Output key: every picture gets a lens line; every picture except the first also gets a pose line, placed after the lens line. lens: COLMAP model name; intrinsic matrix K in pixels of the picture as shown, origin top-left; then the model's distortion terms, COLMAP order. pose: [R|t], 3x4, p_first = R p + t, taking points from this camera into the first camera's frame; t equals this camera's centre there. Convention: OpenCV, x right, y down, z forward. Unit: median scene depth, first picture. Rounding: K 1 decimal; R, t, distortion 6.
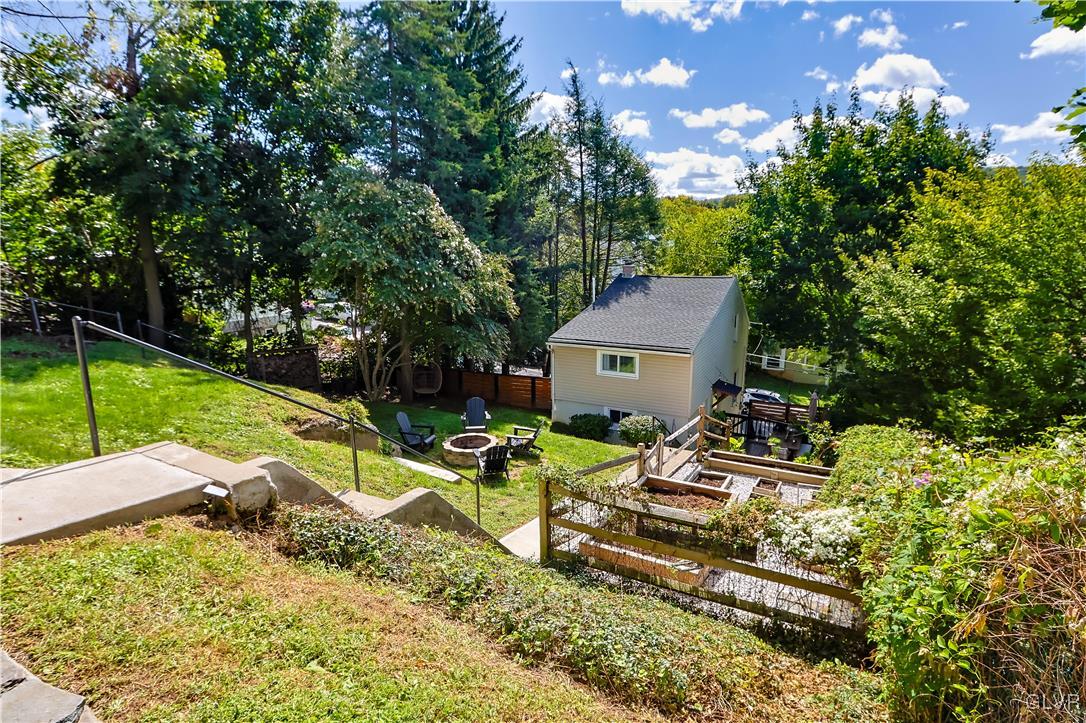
lens RADIAL K [[497.0, 0, 543.0], [0, 497.0, 361.5], [0, 0, 1]] dist [-0.001454, 0.000169]
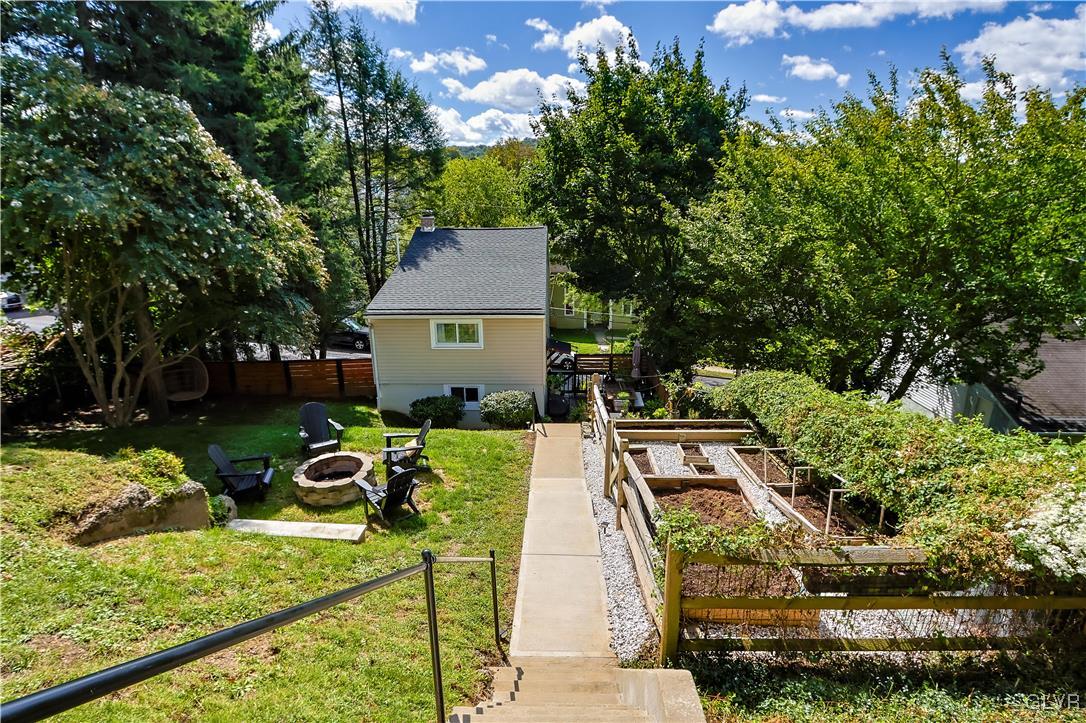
lens RADIAL K [[534.4, 0, 543.3], [0, 534.4, 358.9], [0, 0, 1]] dist [0.002278, 0.000630]
pose [[0.907678, -0.123000, 0.401238, -0.128006], [0.095794, 0.991569, 0.087261, -0.025881], [-0.408588, -0.040769, 0.911808, 0.144122]]
